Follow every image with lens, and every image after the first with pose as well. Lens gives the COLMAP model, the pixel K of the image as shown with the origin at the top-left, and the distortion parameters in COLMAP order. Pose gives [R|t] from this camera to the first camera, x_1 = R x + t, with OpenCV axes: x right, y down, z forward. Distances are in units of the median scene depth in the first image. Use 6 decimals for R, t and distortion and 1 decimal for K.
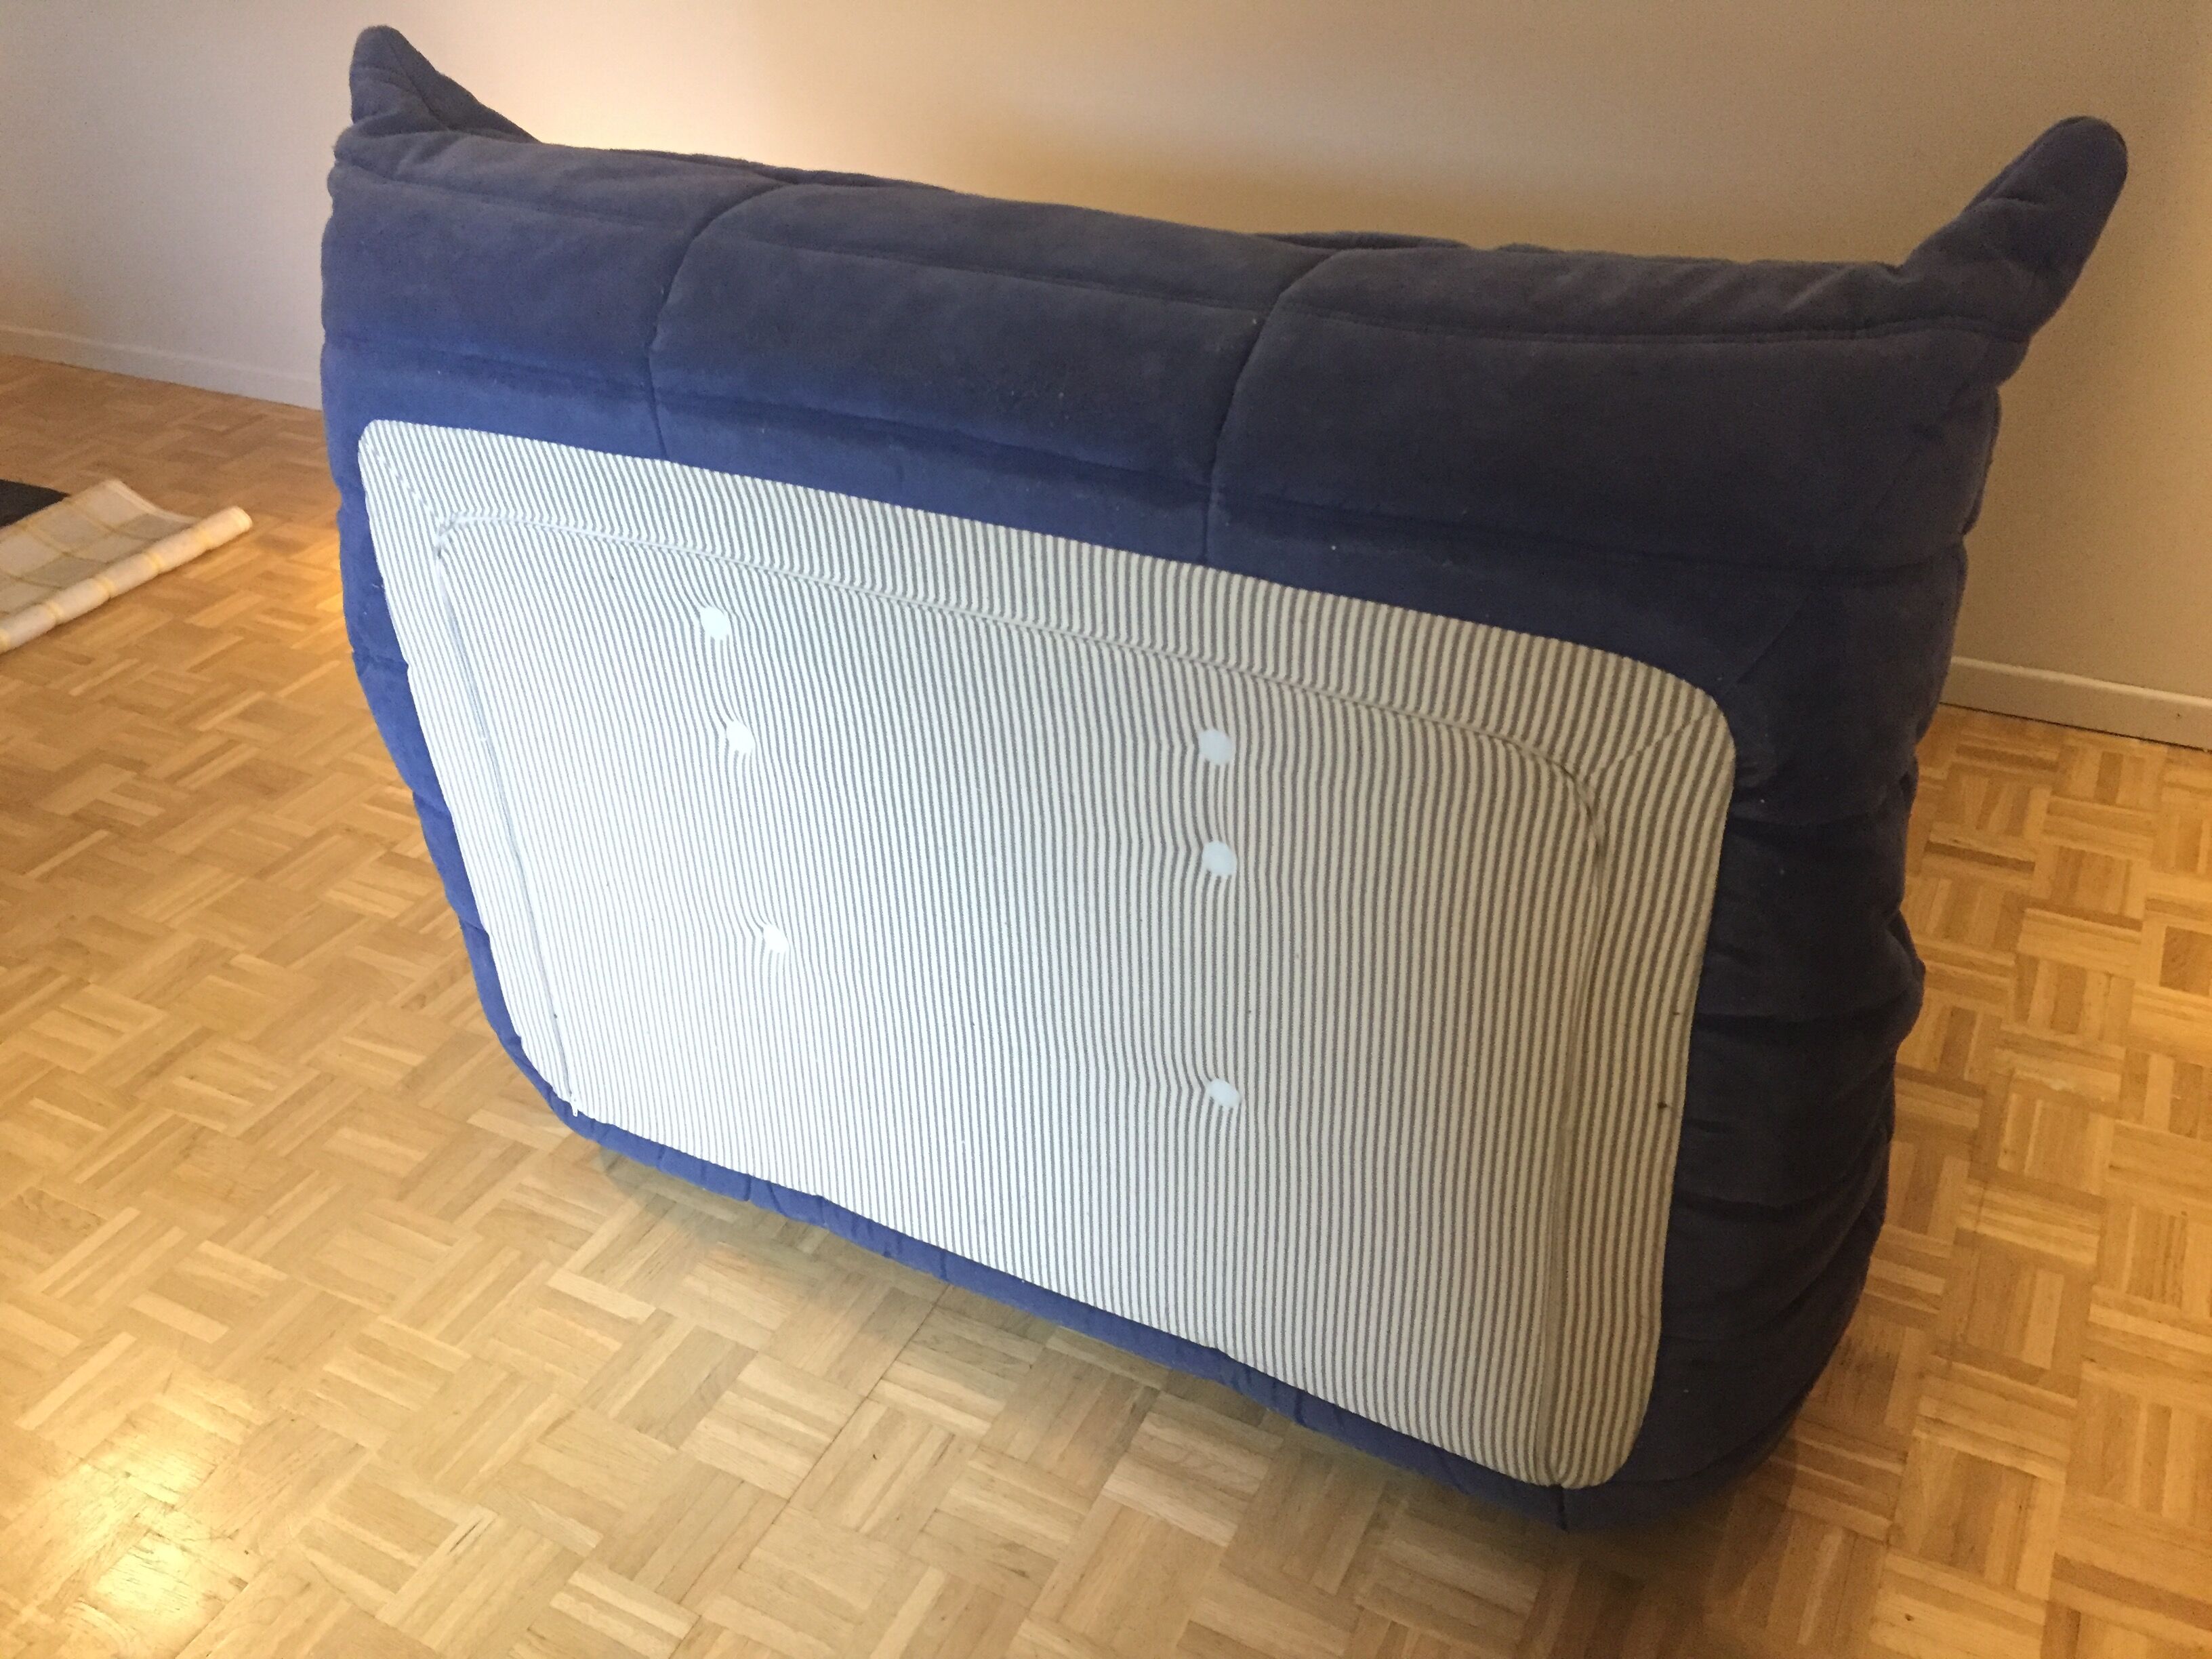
lens RADIAL K [[1879.7, 0, 1115.1], [0, 1879.7, 838.2], [0, 0, 1]] dist [0.103396, -0.137174]
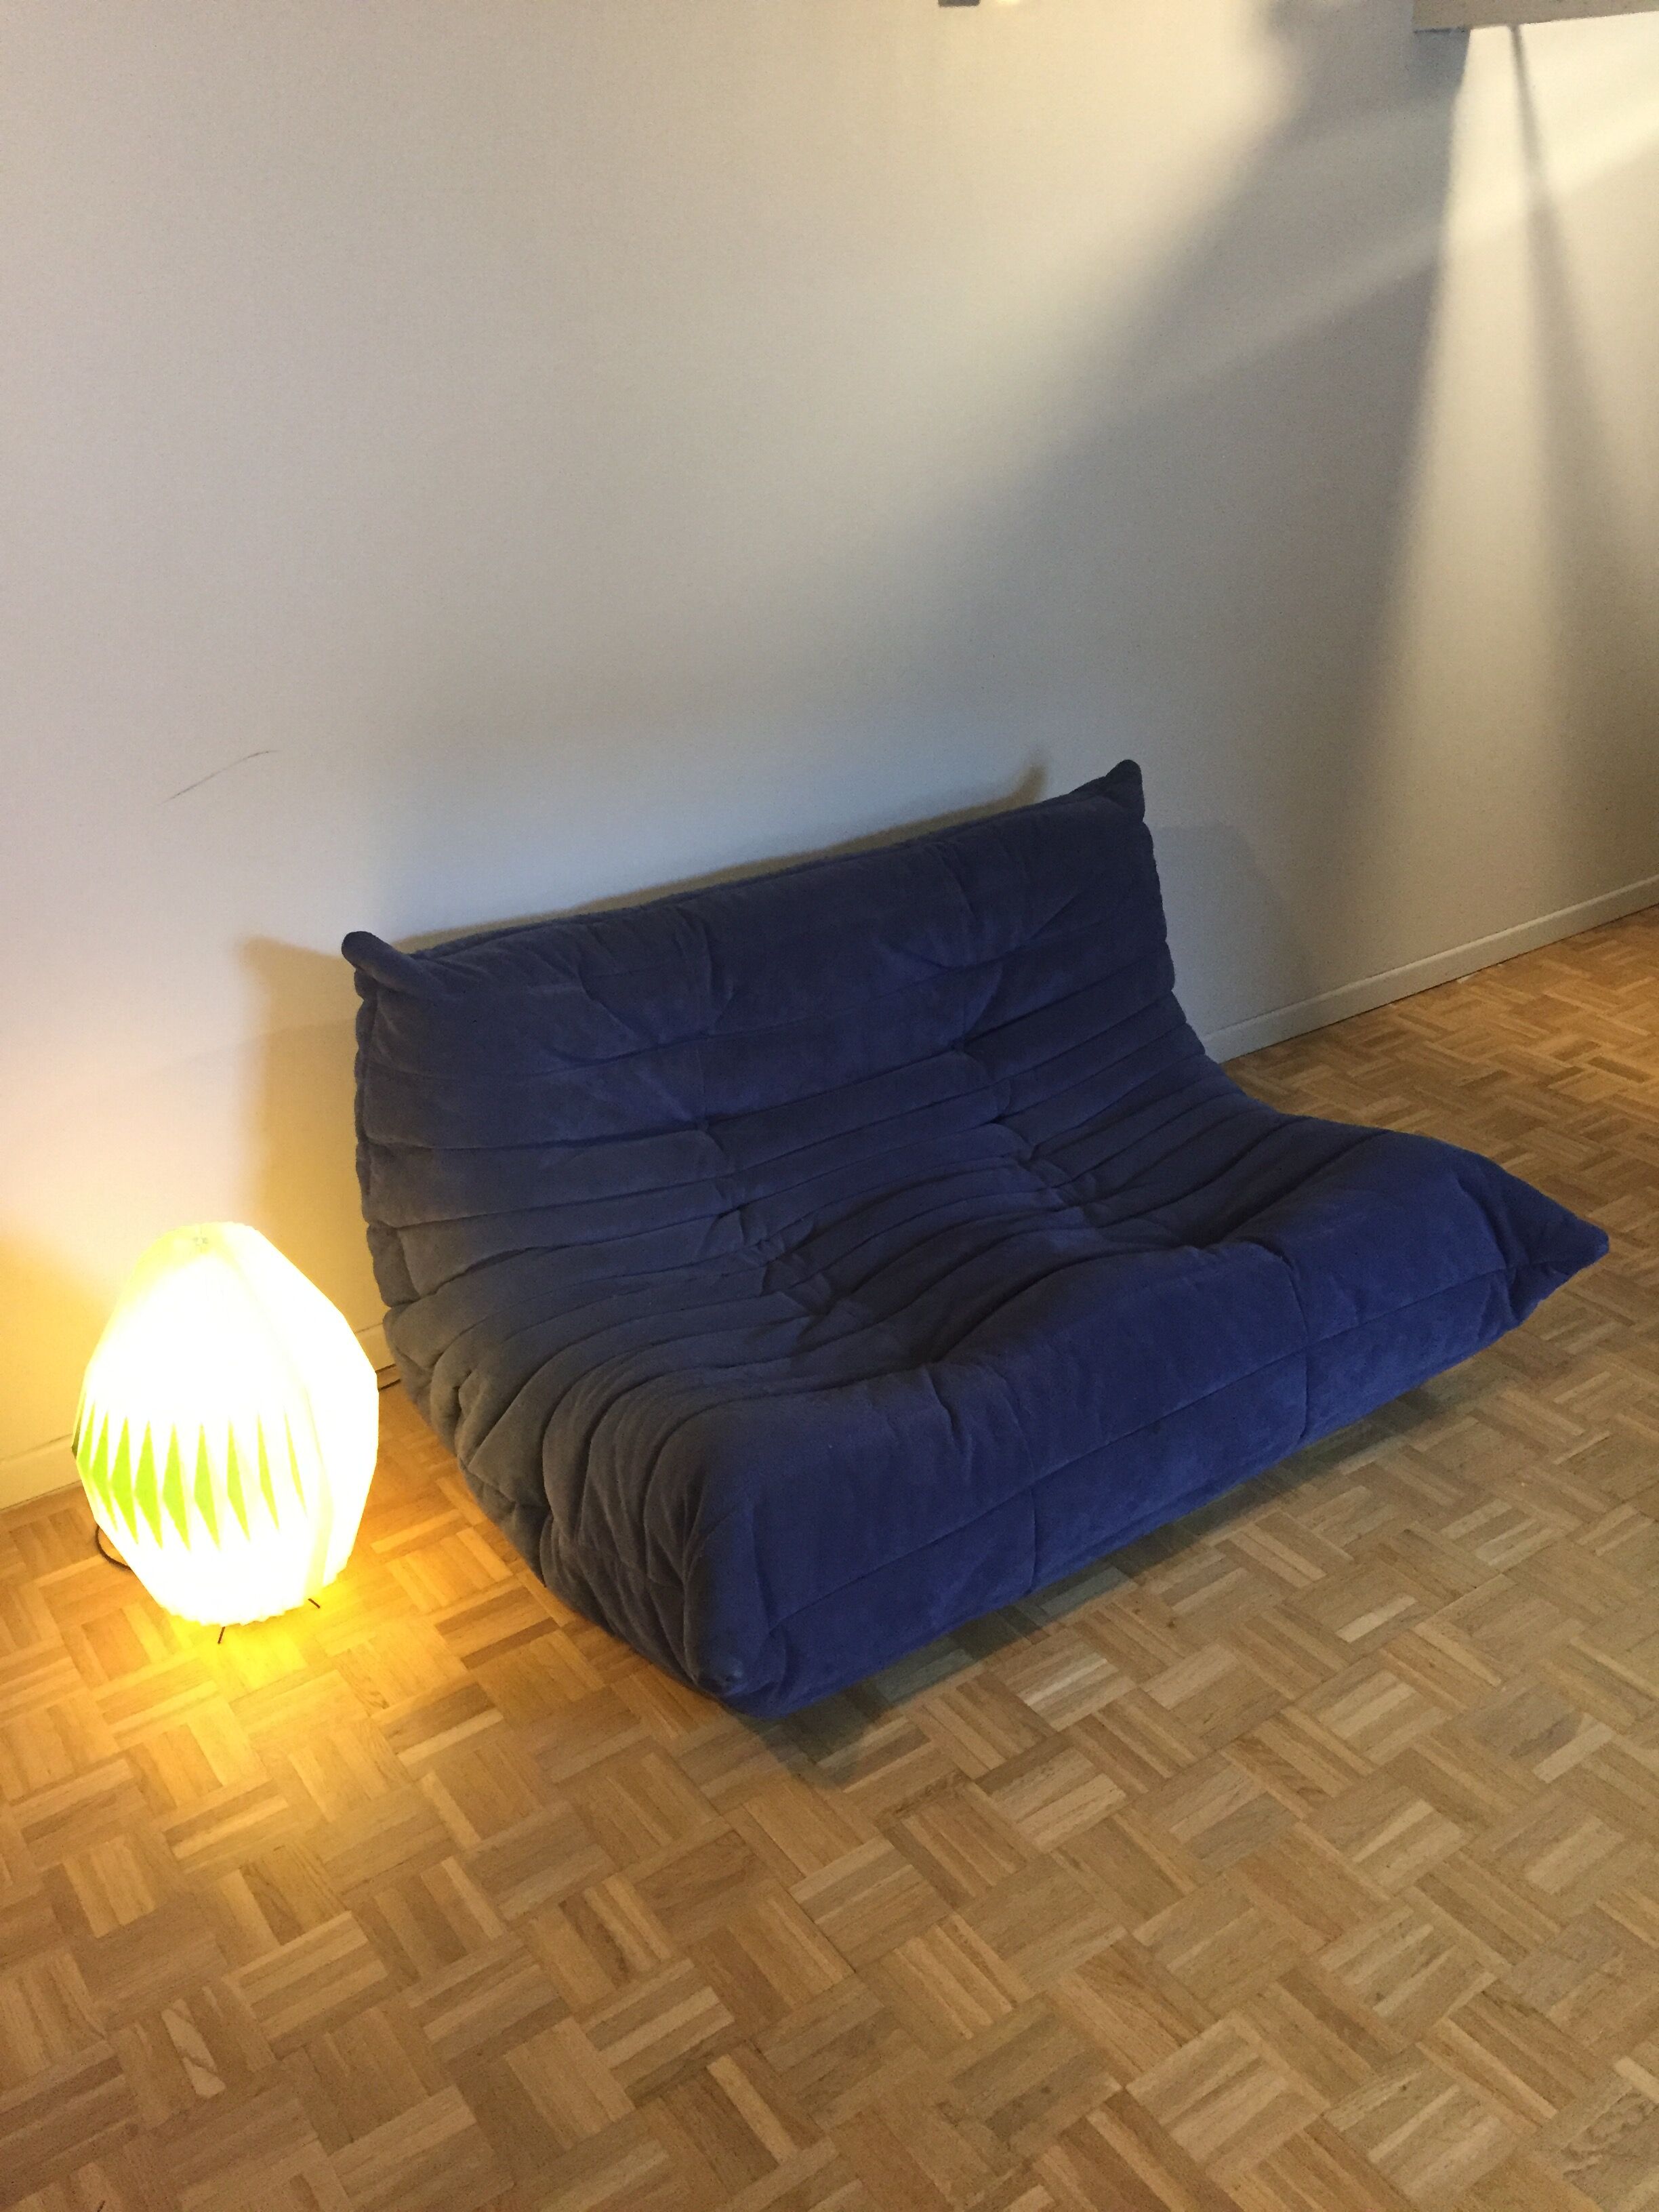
lens RADIAL K [[1879.7, 0, 829.5], [0, 1879.7, 1106.0], [0, 0, 1]] dist [0.103396, -0.137174]
pose [[0.458899, -0.345978, 0.818359, -0.986928], [0.505368, 0.859201, 0.079856, -0.339629], [-0.730763, 0.376926, 0.569133, 0.488123]]
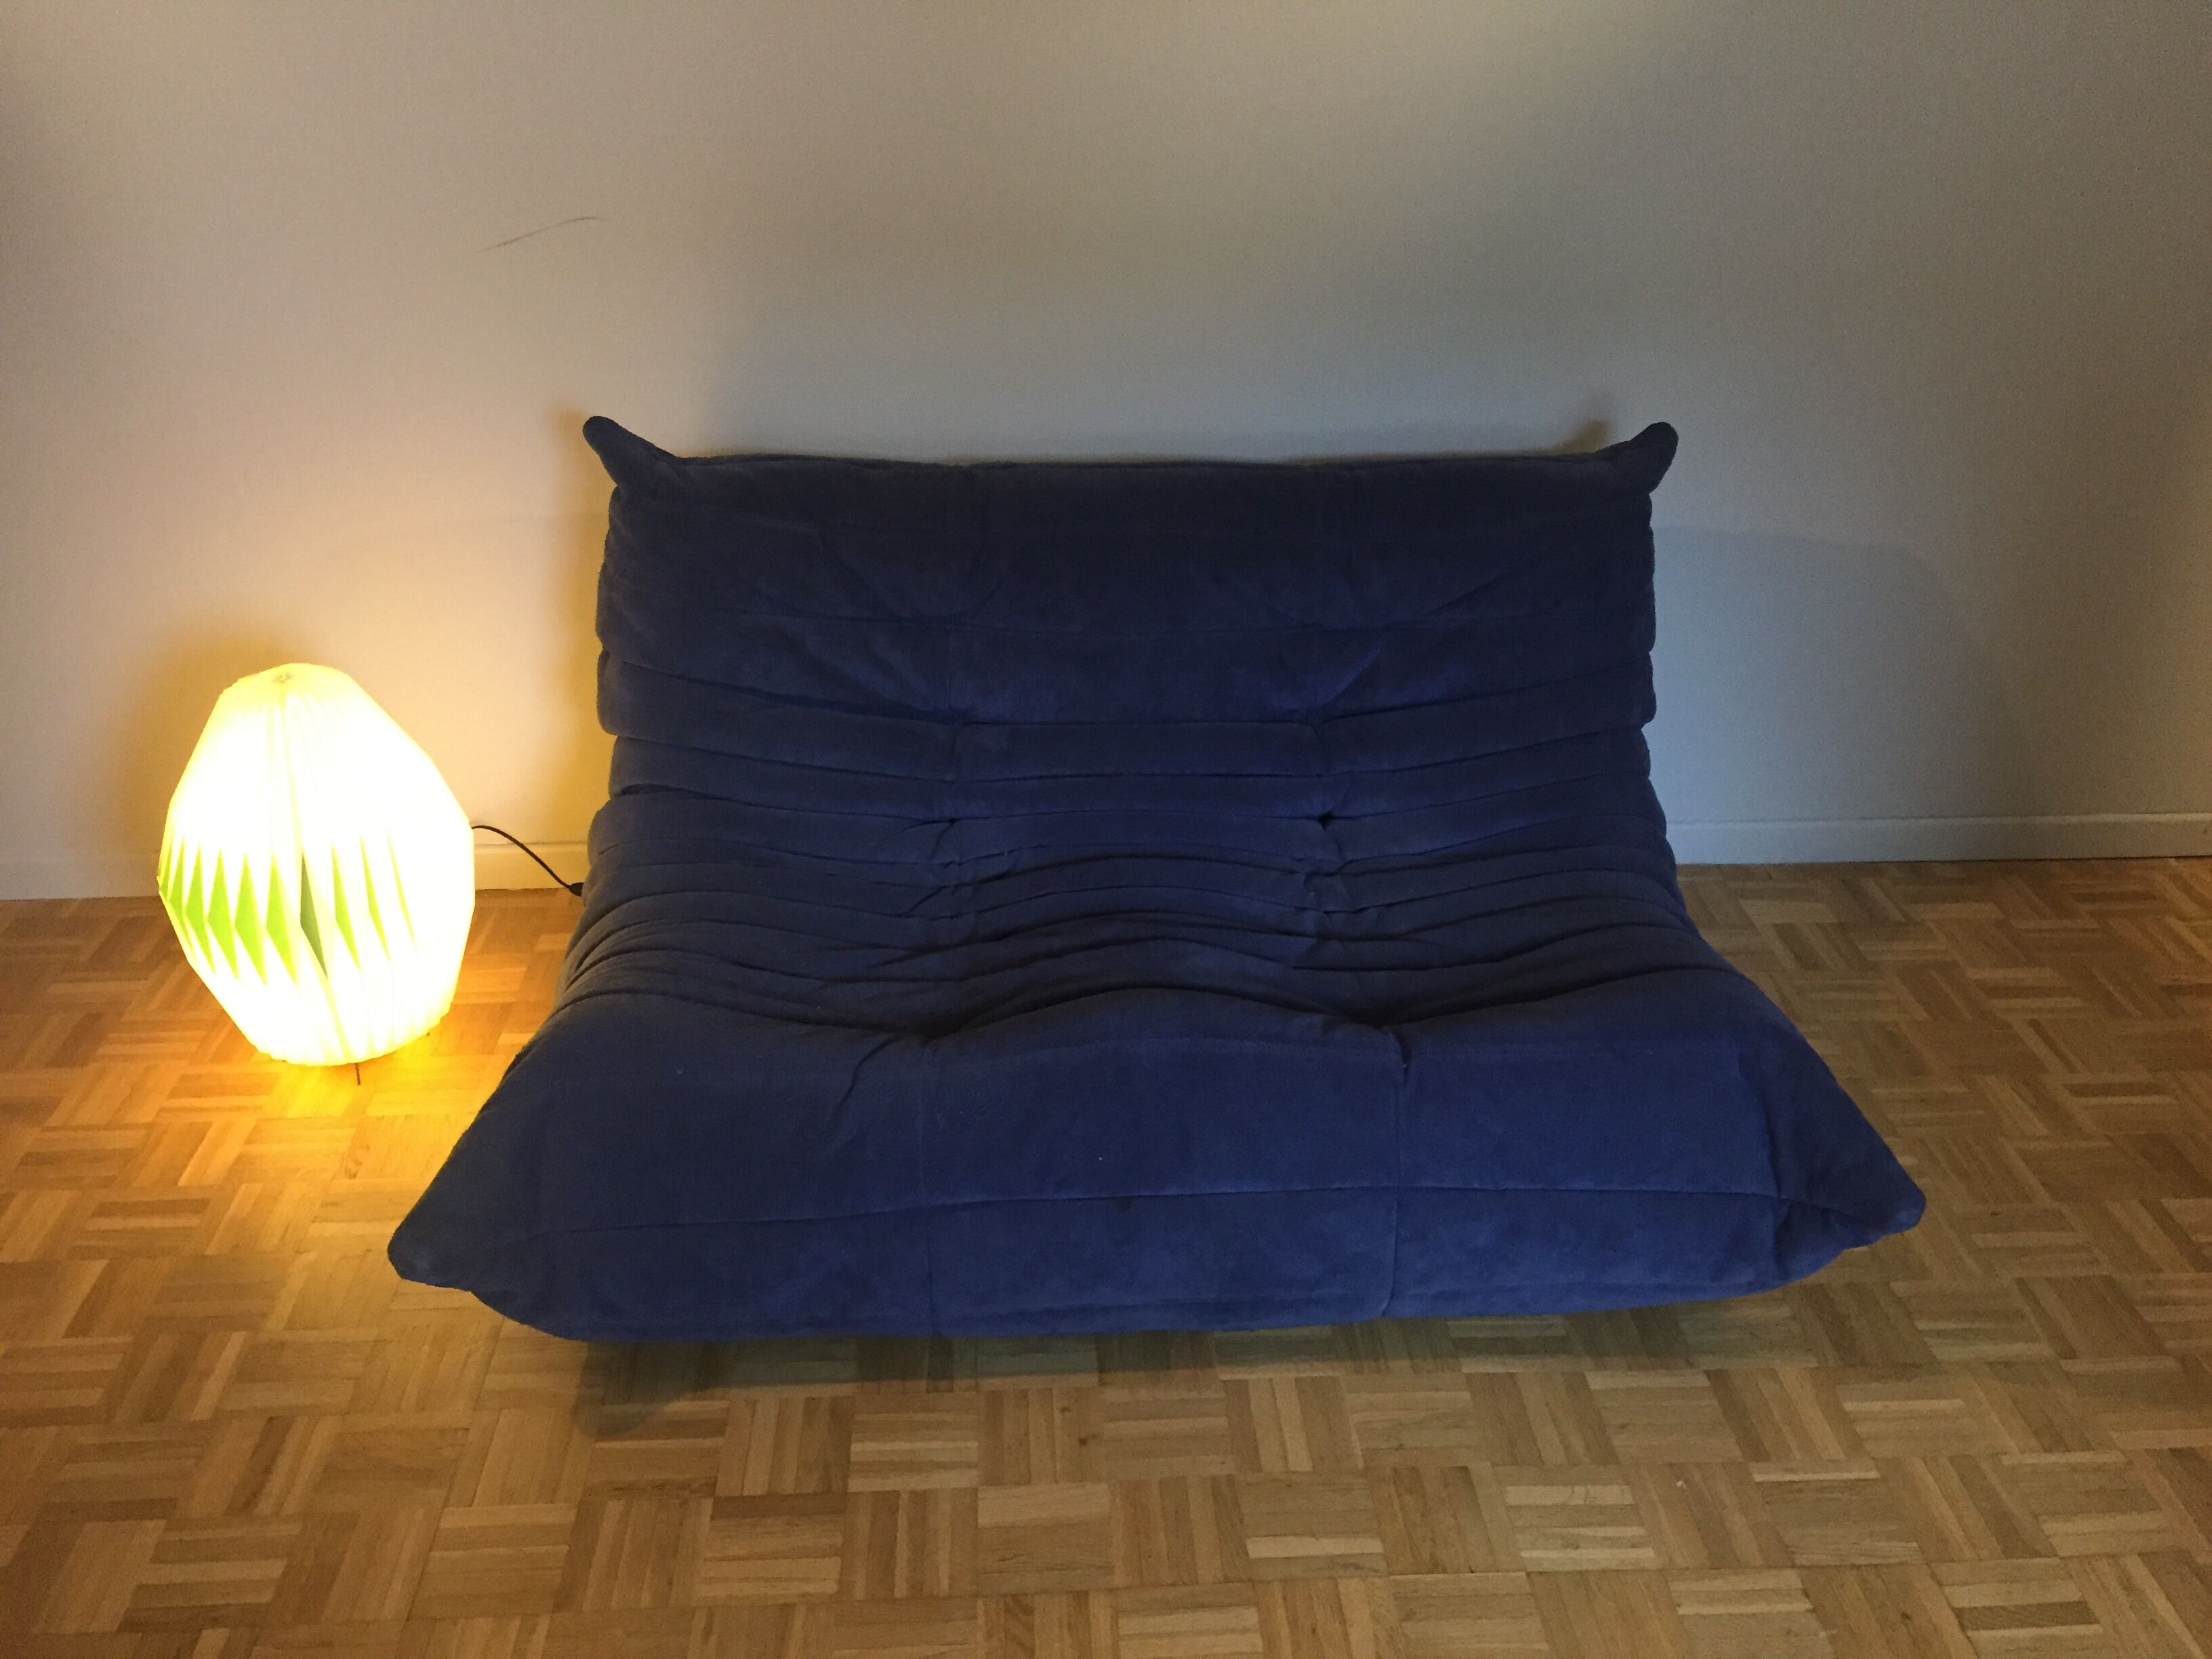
lens RADIAL K [[1879.7, 0, 1115.1], [0, 1879.7, 838.2], [0, 0, 1]] dist [0.103396, -0.137174]
pose [[0.853970, -0.186015, 0.485936, -0.559290], [0.242741, 0.968482, -0.055854, -0.153816], [-0.460231, 0.165654, 0.872208, 0.296495]]
